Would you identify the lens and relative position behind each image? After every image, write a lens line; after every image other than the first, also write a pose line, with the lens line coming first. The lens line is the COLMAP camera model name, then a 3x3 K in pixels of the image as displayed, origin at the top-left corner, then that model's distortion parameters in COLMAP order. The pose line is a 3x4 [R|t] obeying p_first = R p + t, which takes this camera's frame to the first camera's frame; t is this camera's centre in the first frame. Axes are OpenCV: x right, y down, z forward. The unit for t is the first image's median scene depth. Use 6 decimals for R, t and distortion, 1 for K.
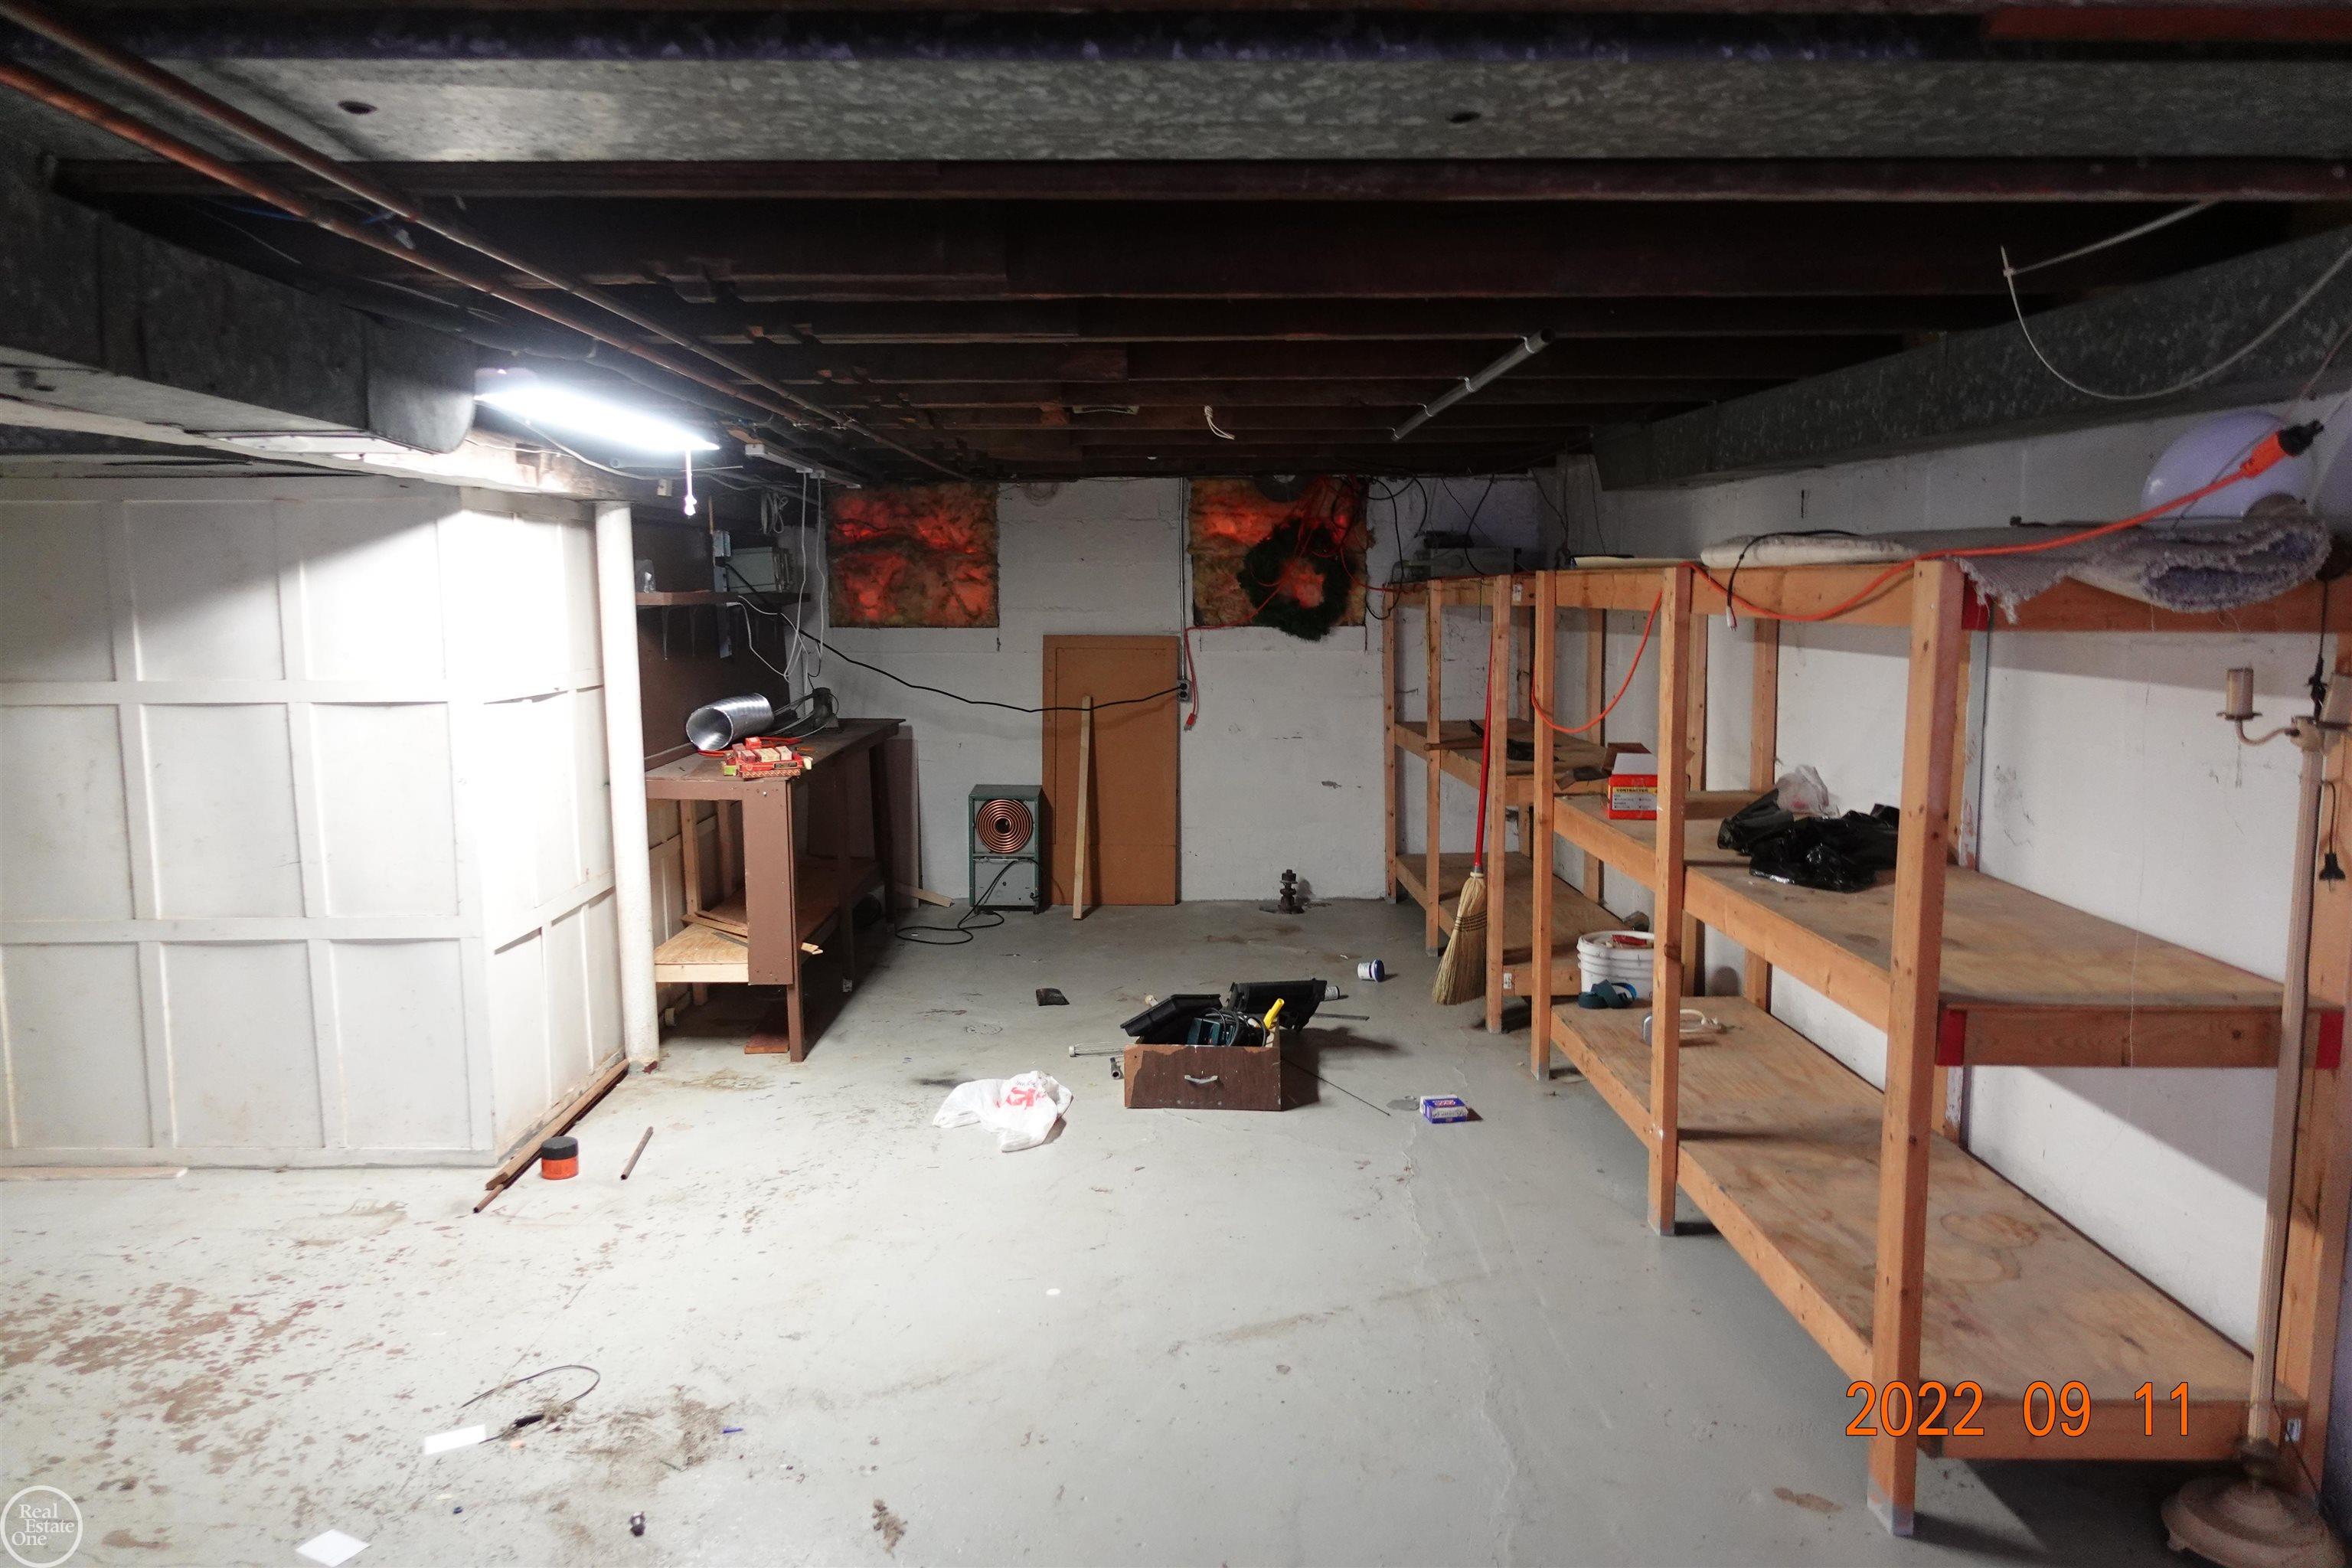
lens RADIAL K [[1616.6, 0, 1194.8], [0, 1616.6, 783.9], [0, 0, 1]] dist [0.007042, -0.009929]
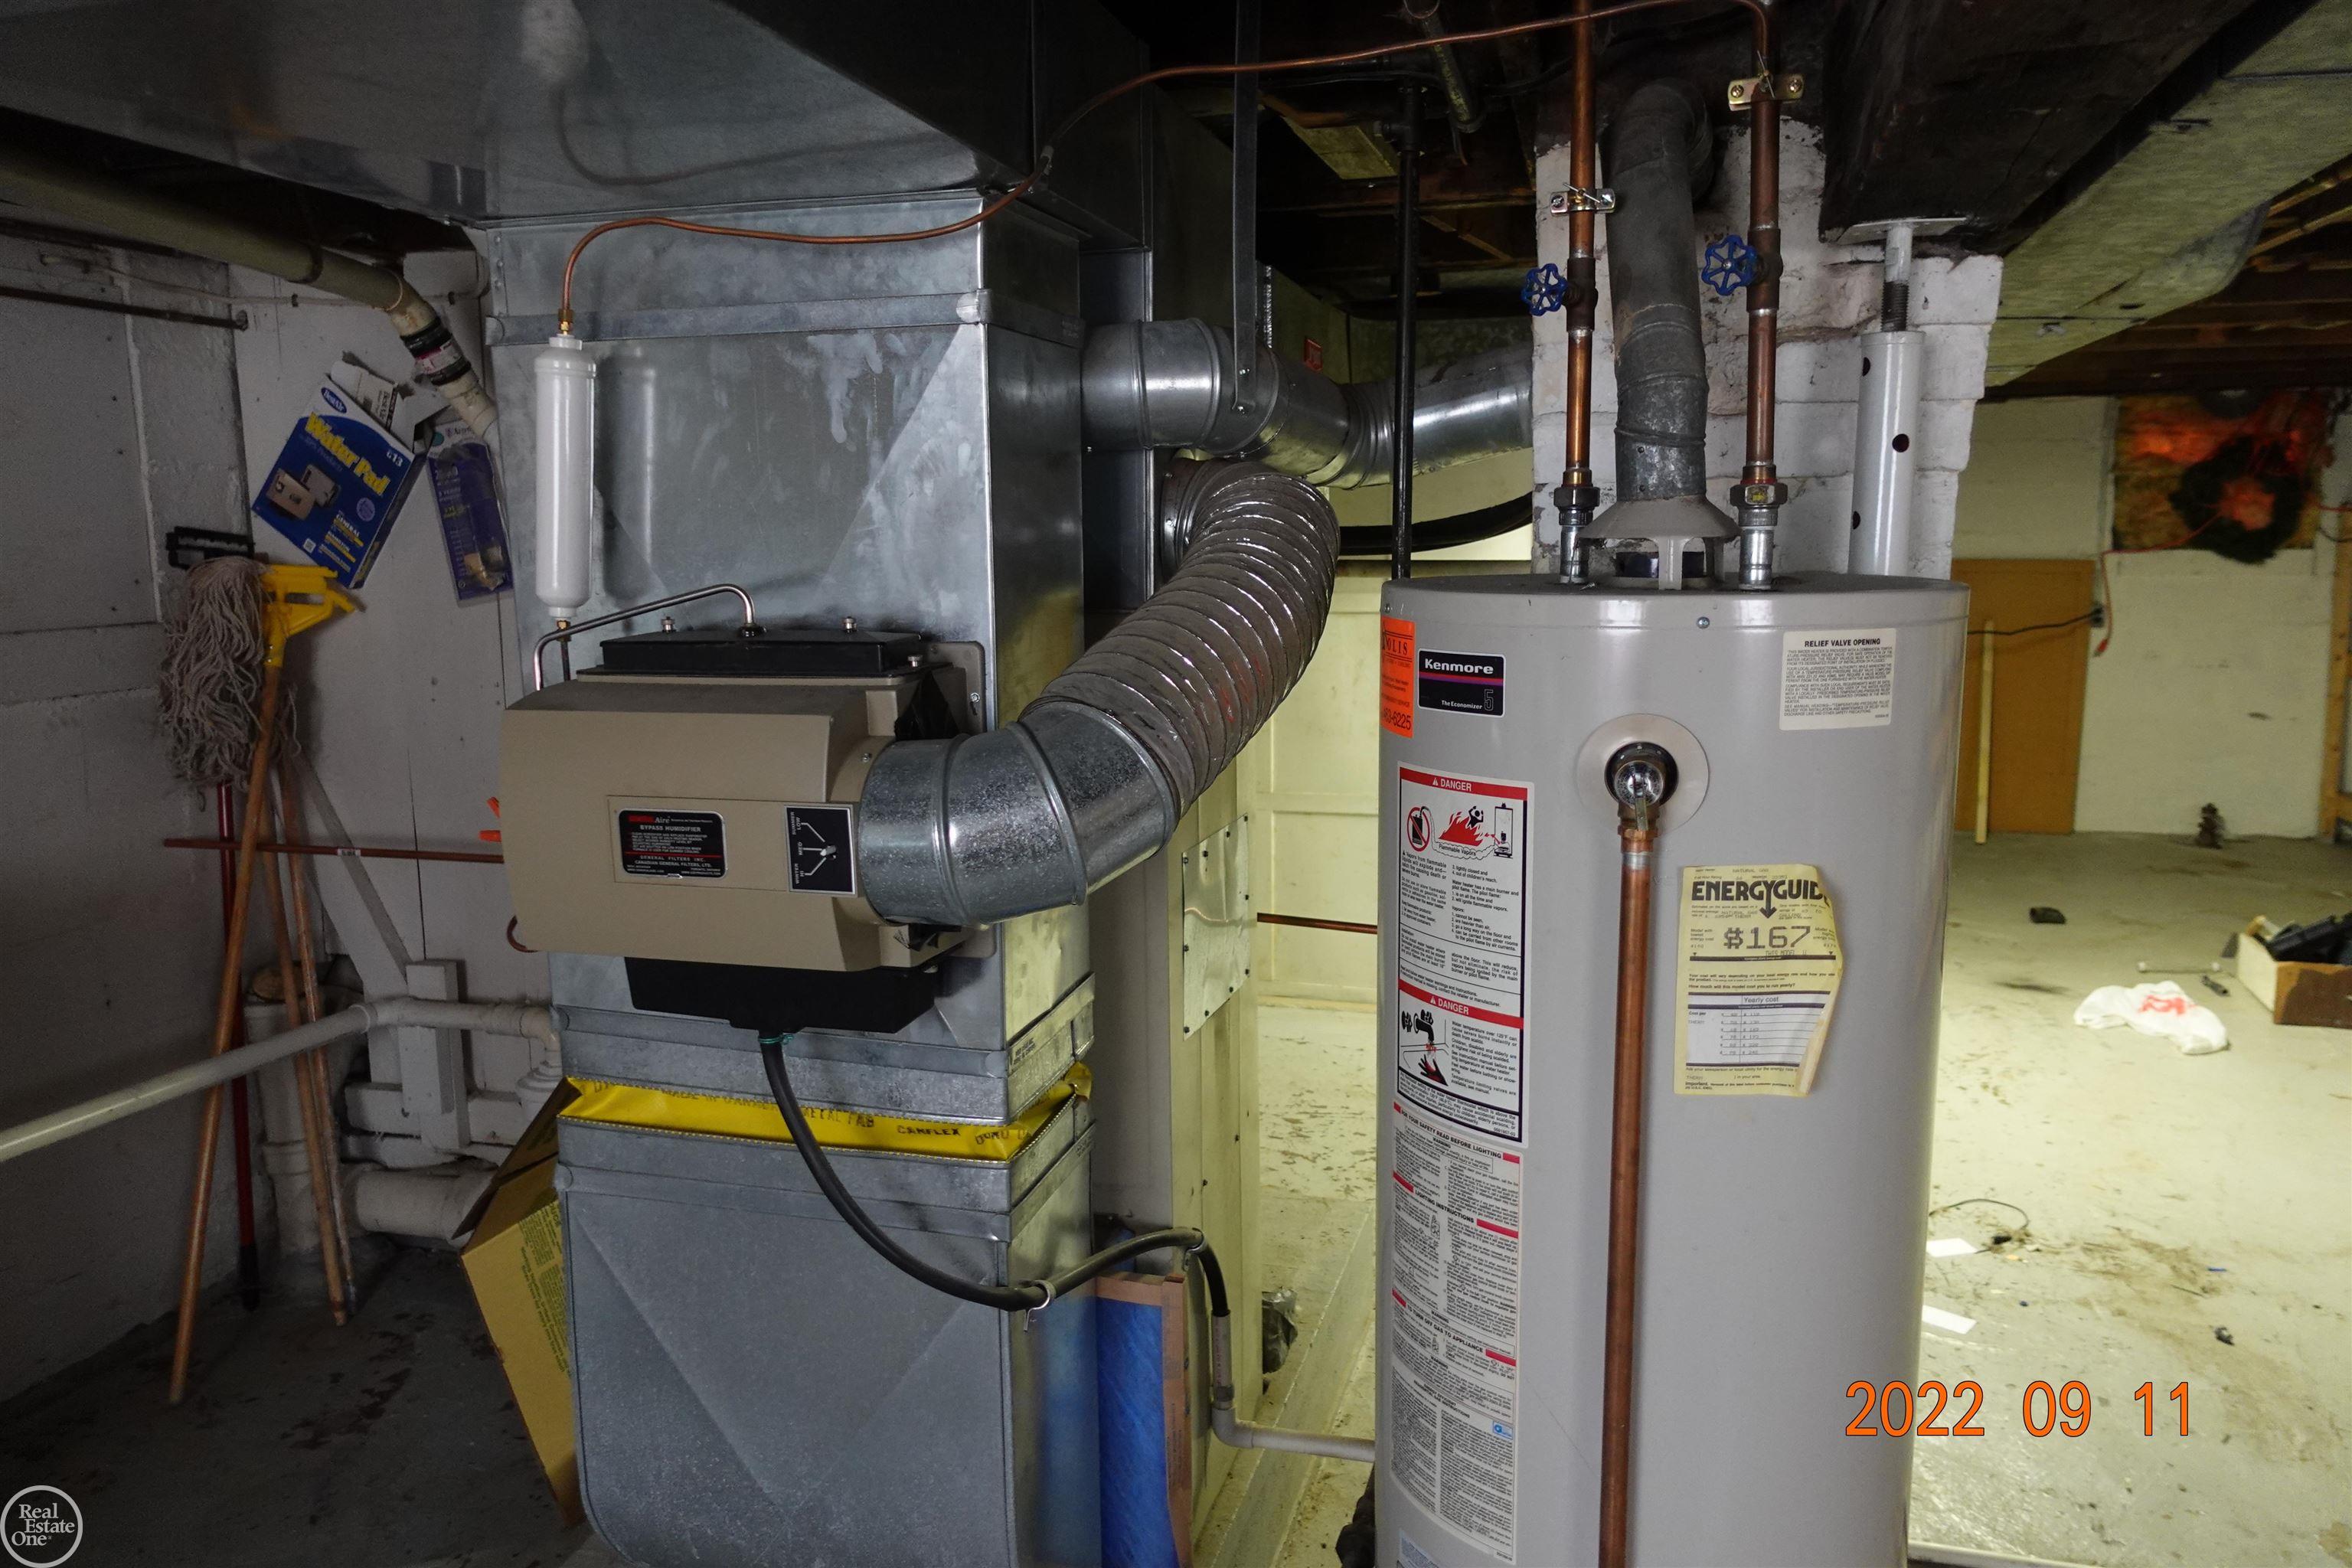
lens RADIAL K [[1616.6, 0, 1173.3], [0, 1616.6, 778.9], [0, 0, 1]] dist [0.007042, -0.009929]
pose [[0.958603, 0.036520, -0.282396, -0.264053], [-0.026037, 0.998829, 0.040788, 0.015365], [0.283554, -0.031747, 0.958431, -0.098442]]
